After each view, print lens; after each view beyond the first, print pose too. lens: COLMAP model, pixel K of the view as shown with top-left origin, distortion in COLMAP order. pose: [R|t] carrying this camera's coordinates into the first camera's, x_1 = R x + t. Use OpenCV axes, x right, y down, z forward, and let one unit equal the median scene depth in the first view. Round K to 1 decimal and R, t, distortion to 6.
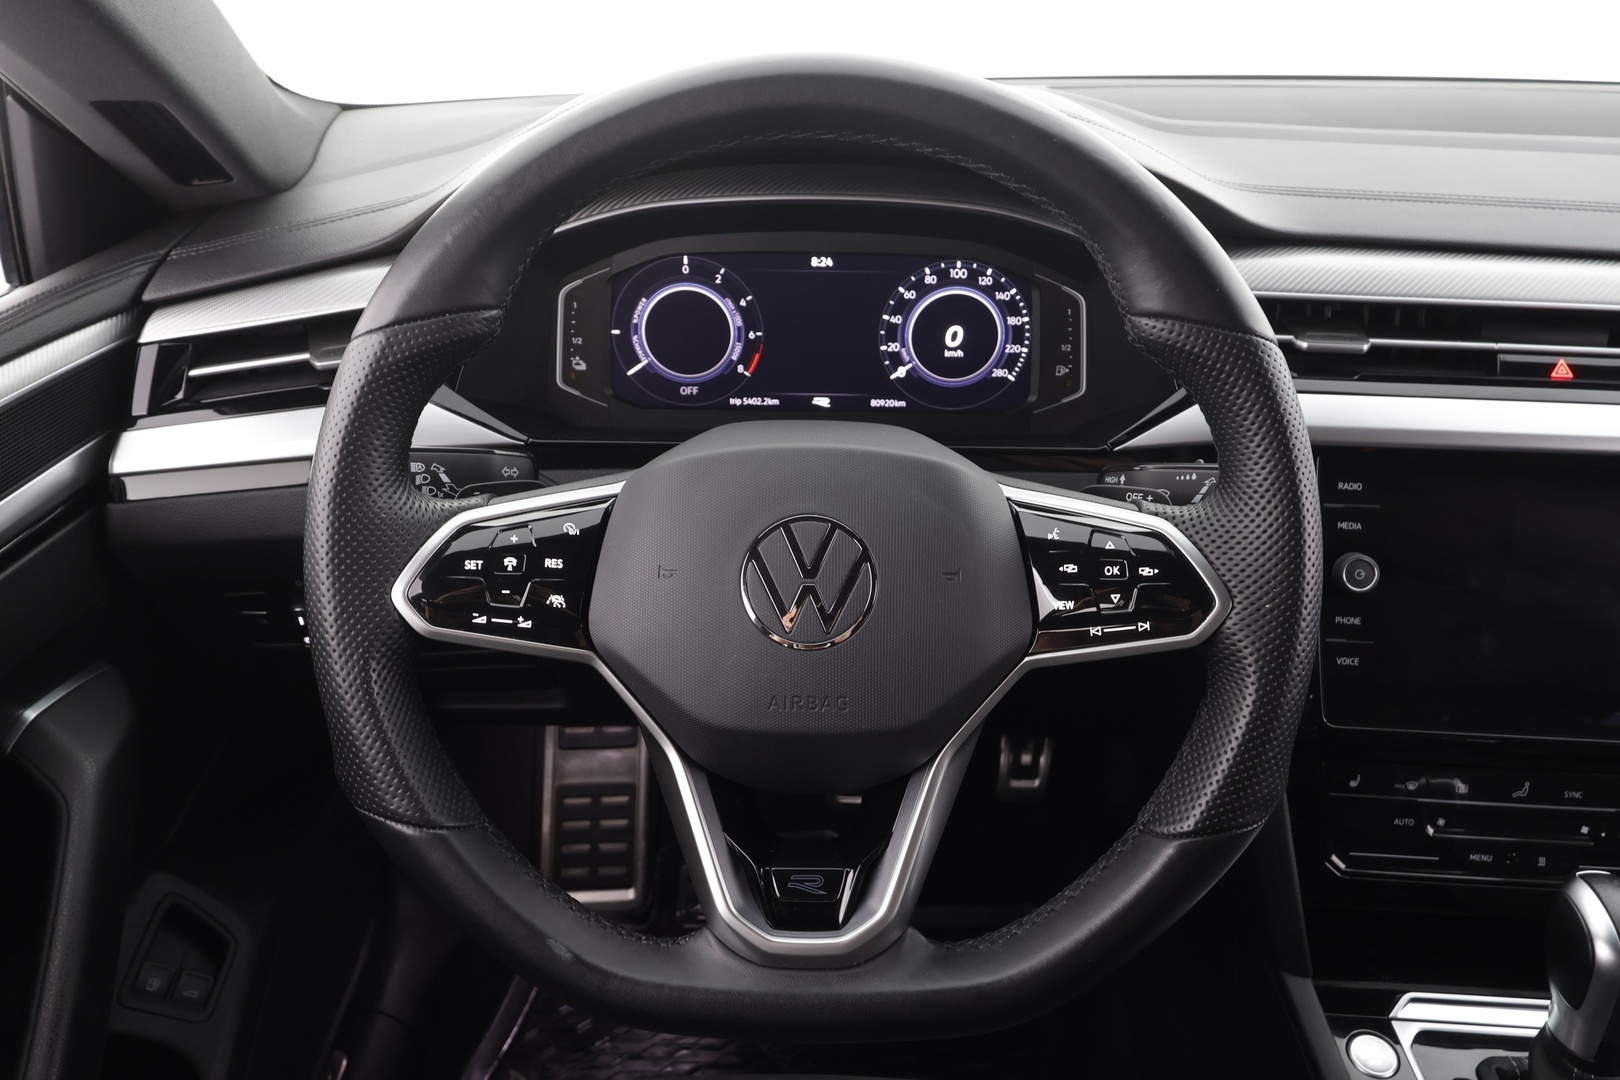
lens RADIAL K [[1242.3, 0, 802.6], [0, 1242.3, 538.3], [0, 0, 1]] dist [0.002951, -0.001997]
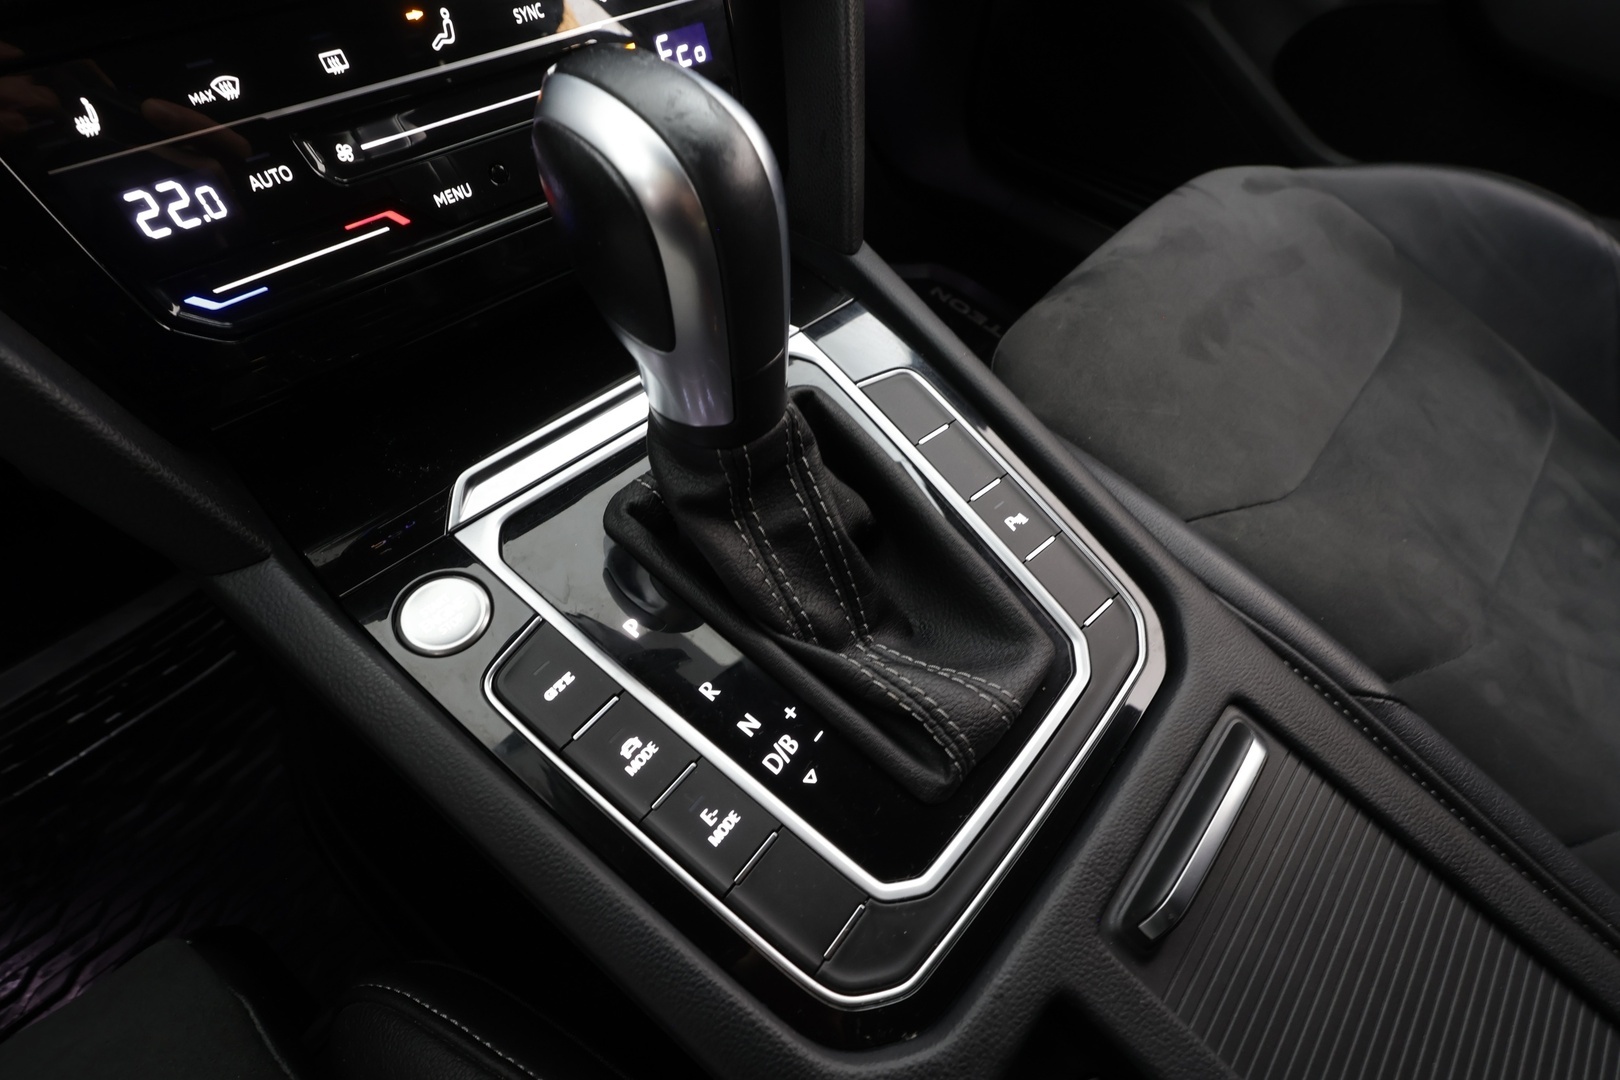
lens RADIAL K [[745.1, 0, 810.1], [0, 745.1, 543.2], [0, 0, 1]] dist [0.002903, 0.000445]
pose [[0.661447, -0.586484, 0.467466, 0.417941], [0.315466, 0.783039, 0.536032, 0.258561], [-0.680419, -0.207087, 0.702955, 0.645886]]
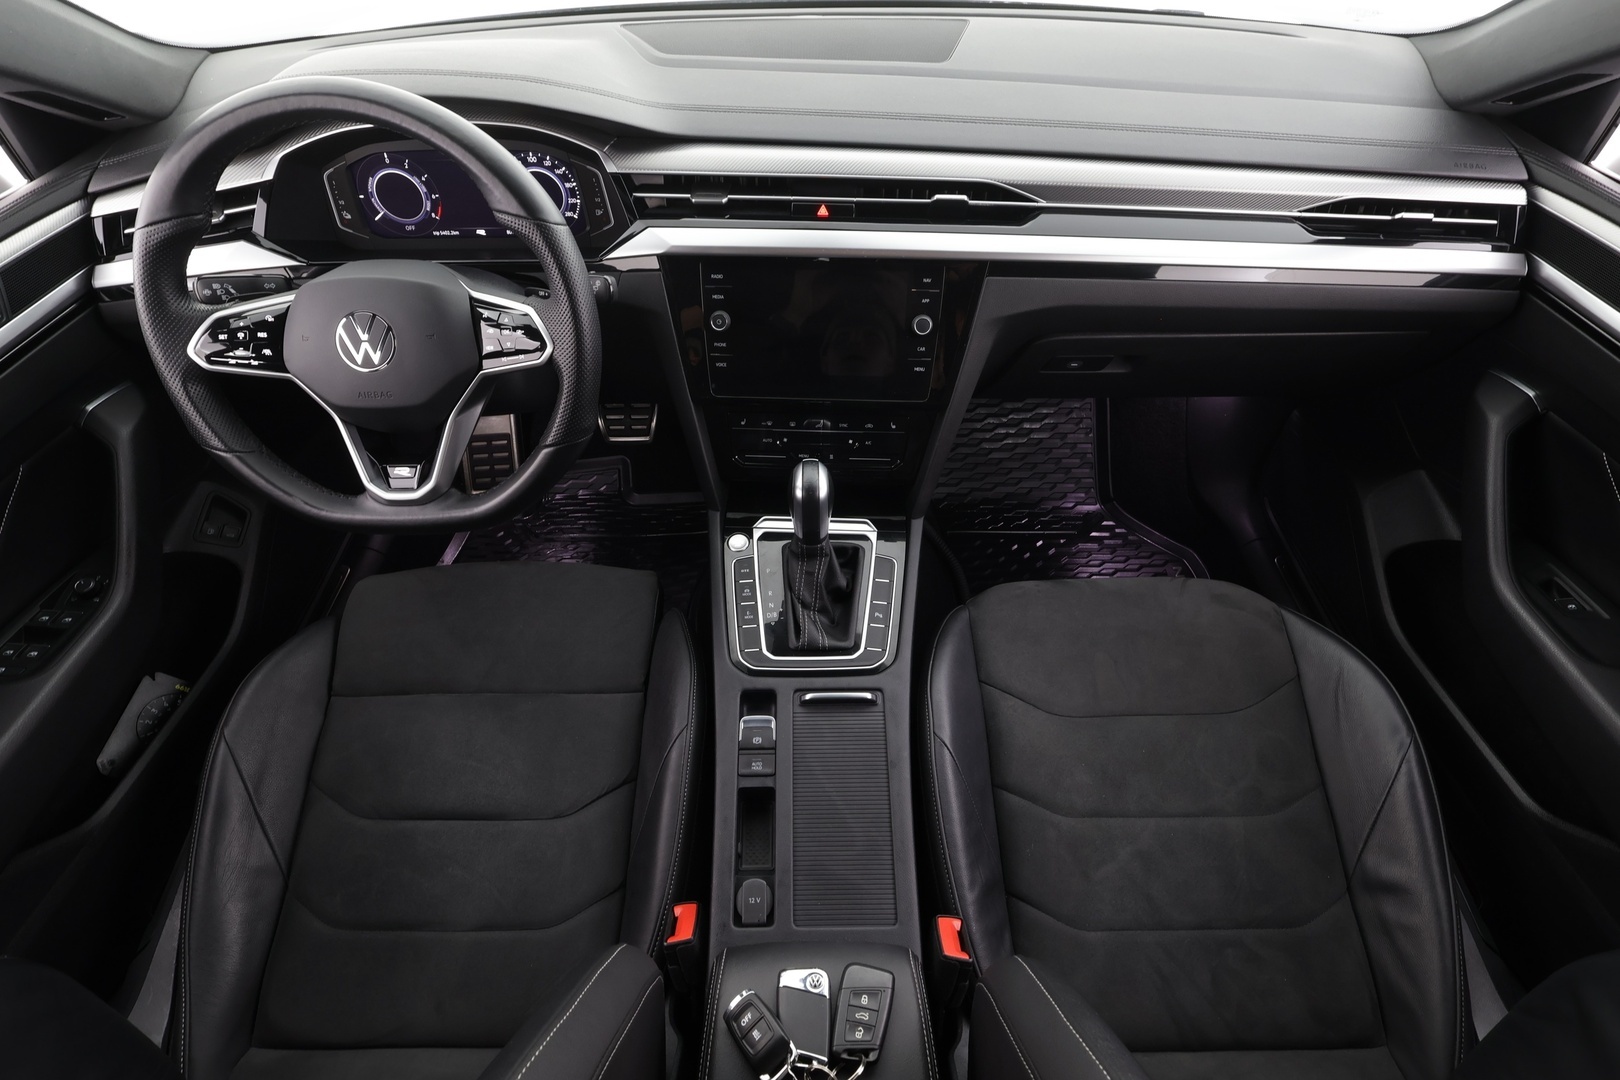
lens RADIAL K [[798.2, 0, 801.4], [0, 798.2, 532.7], [0, 0, 1]] dist [0.003758, 0.000339]
pose [[0.999623, -0.027257, -0.003434, 0.561033], [0.026957, 0.949057, 0.313948, -0.049398], [-0.005298, -0.313922, 0.949434, -0.351740]]
